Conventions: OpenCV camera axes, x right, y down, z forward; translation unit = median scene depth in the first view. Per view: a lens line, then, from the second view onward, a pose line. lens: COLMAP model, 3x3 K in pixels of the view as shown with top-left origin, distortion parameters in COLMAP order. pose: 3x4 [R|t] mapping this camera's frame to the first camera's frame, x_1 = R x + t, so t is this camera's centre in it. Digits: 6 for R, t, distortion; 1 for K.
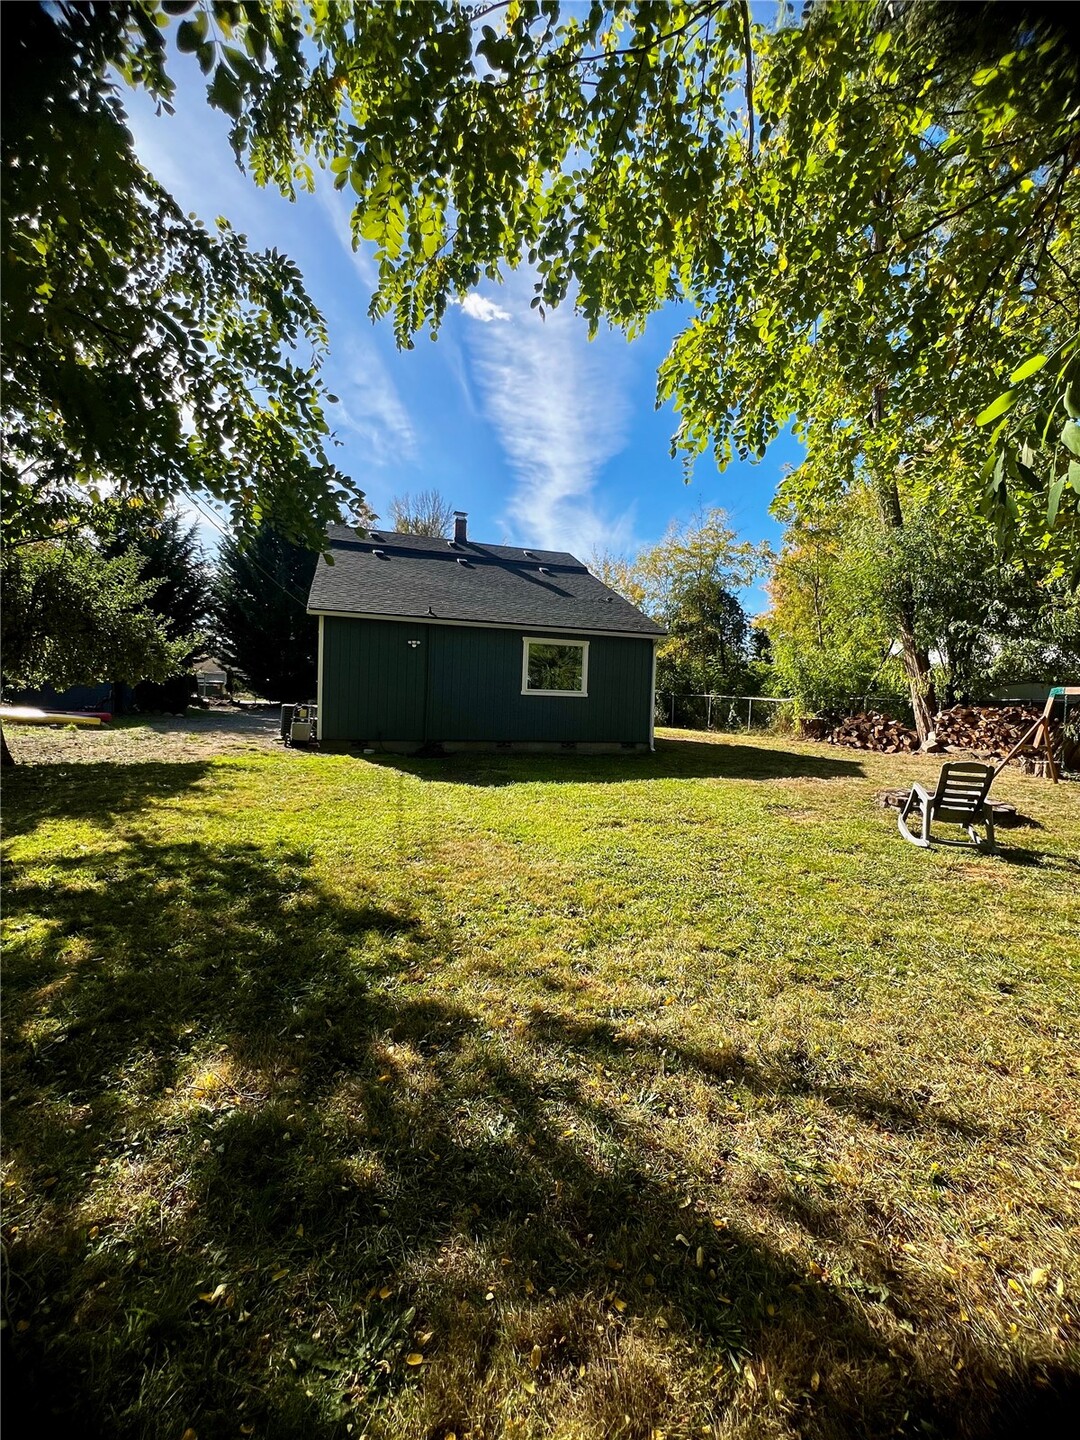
lens RADIAL K [[580.2, 0, 539.6], [0, 580.2, 721.5], [0, 0, 1]] dist [-0.002861, 0.000719]
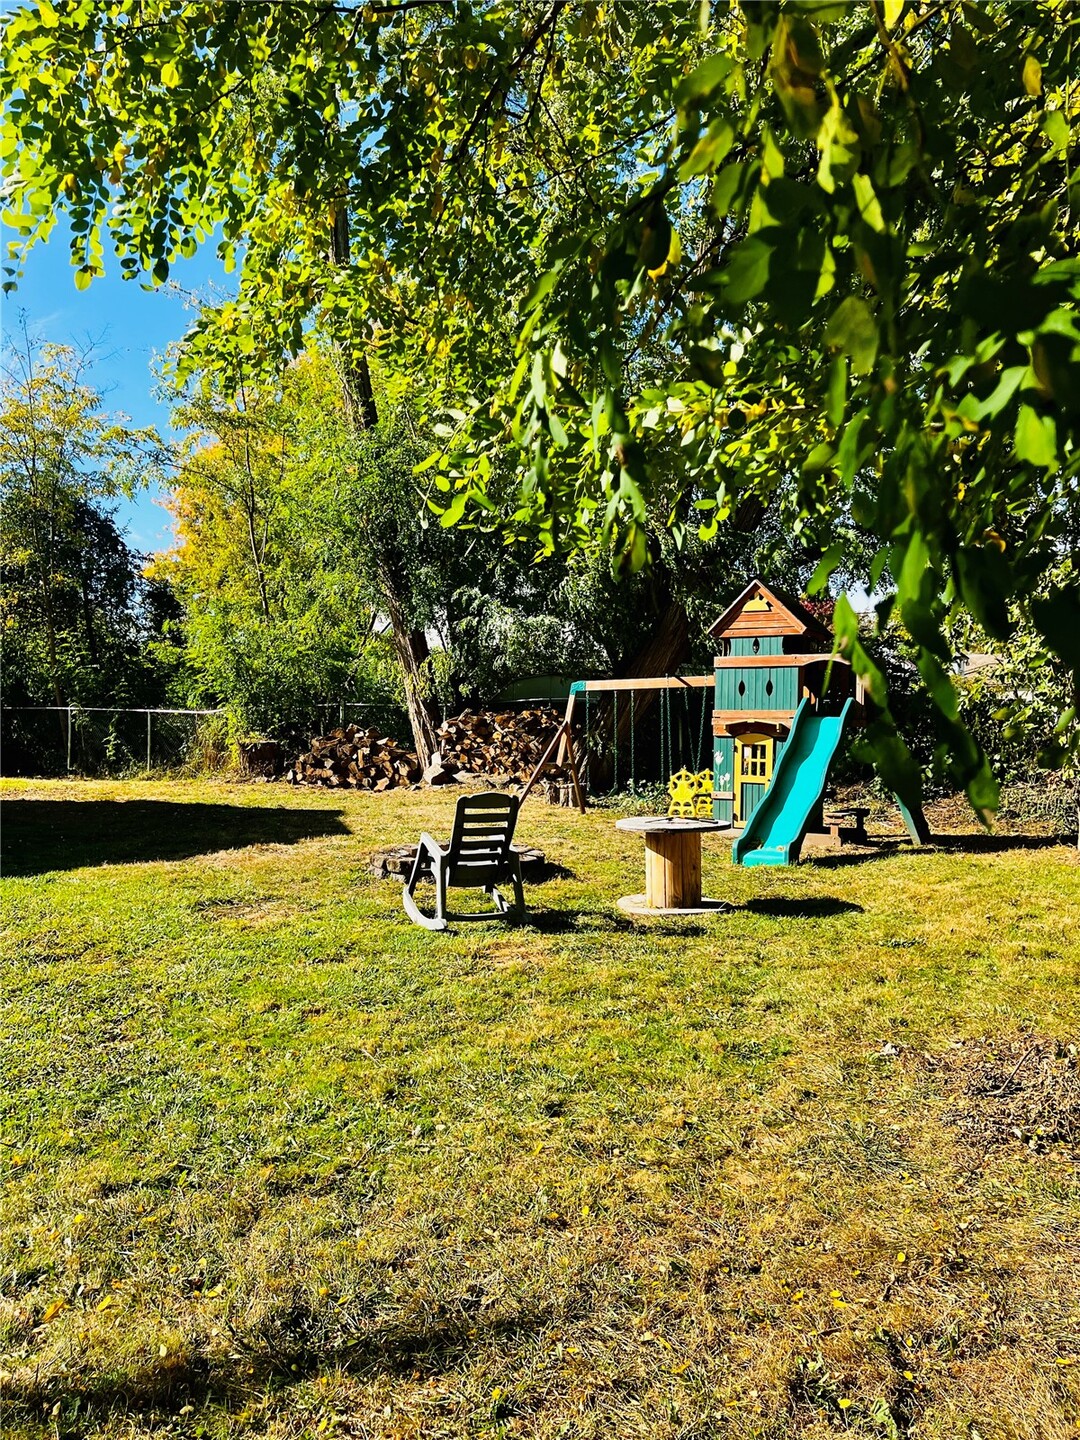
lens RADIAL K [[1087.5, 0, 538.2], [0, 1087.5, 707.1], [0, 0, 1]] dist [0.062228, -0.072347]
pose [[0.767897, -0.031588, 0.639794, -0.028605], [0.059084, 0.998018, -0.021639, 0.000687], [-0.637843, 0.054418, 0.768242, -0.022580]]
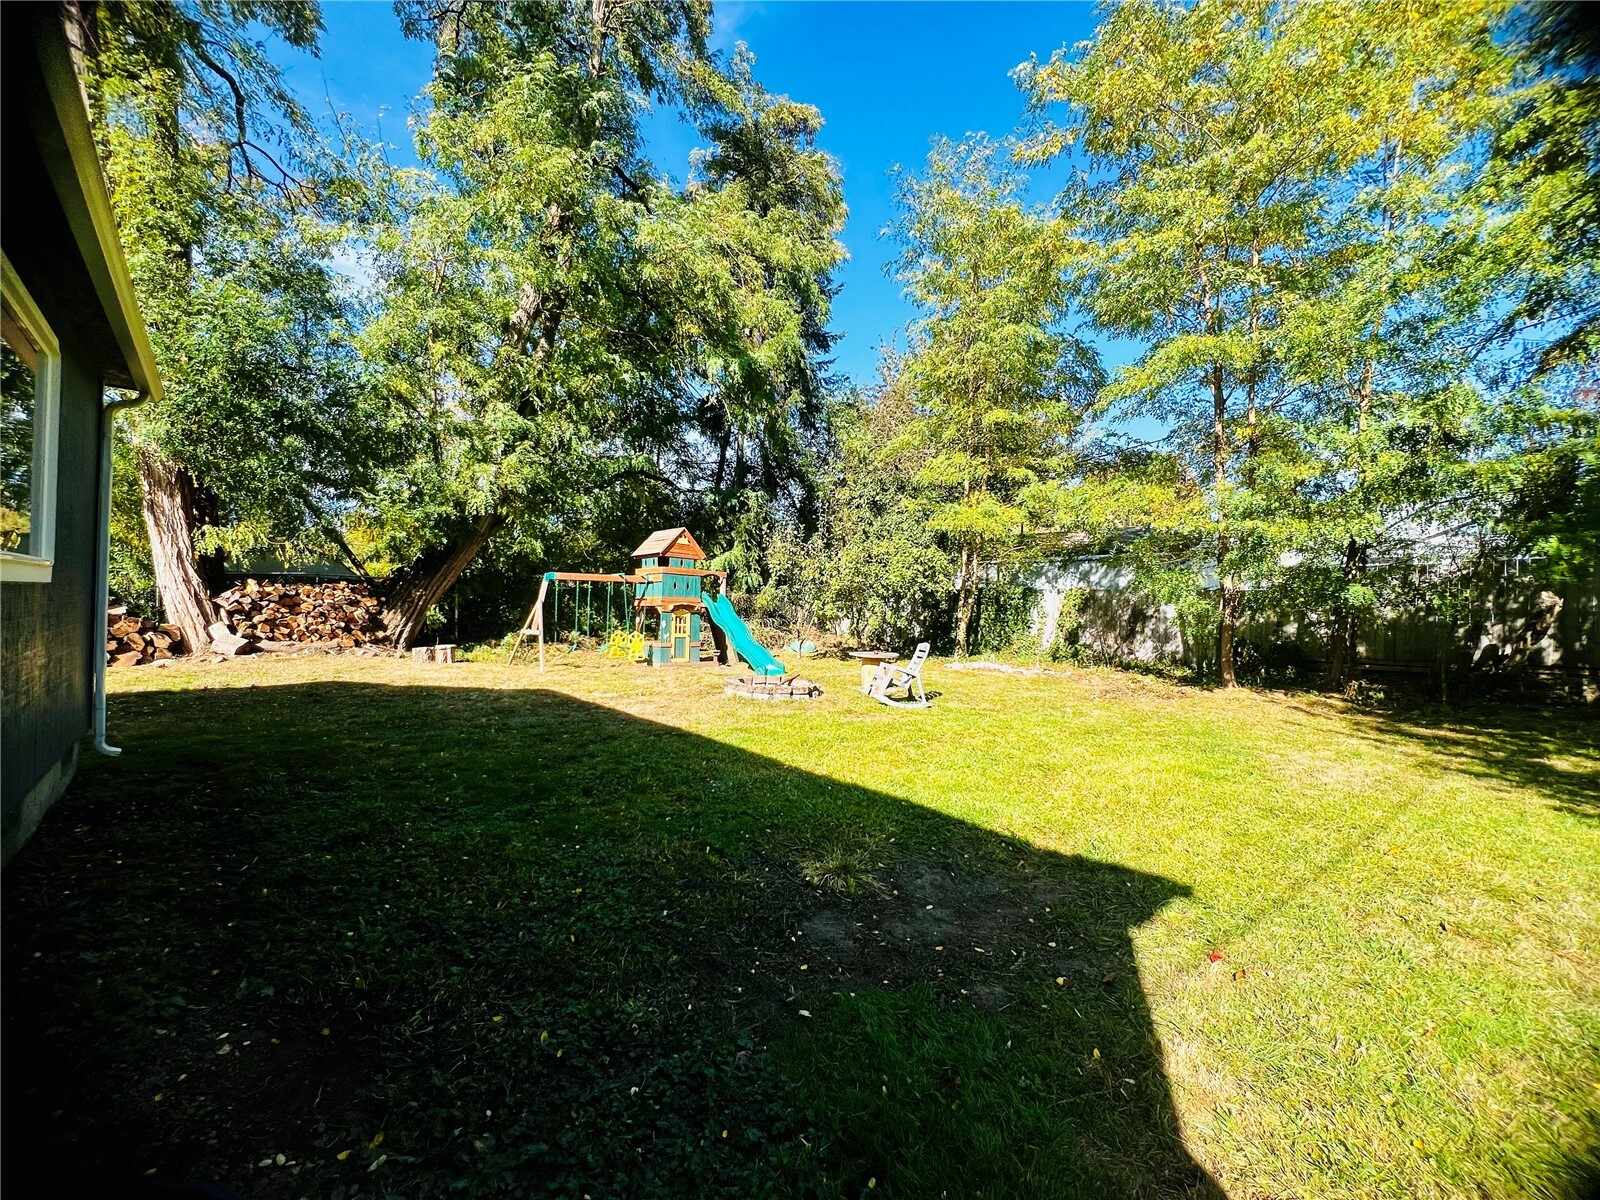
lens RADIAL K [[644.7, 0, 799.2], [0, 644.7, 599.4], [0, 0, 1]] dist [-0.002861, 0.000719]
pose [[-0.418656, -0.040356, 0.907248, -0.609804], [-0.004710, 0.999095, 0.042268, -0.106646], [-0.908133, 0.013423, -0.418467, 1.875364]]
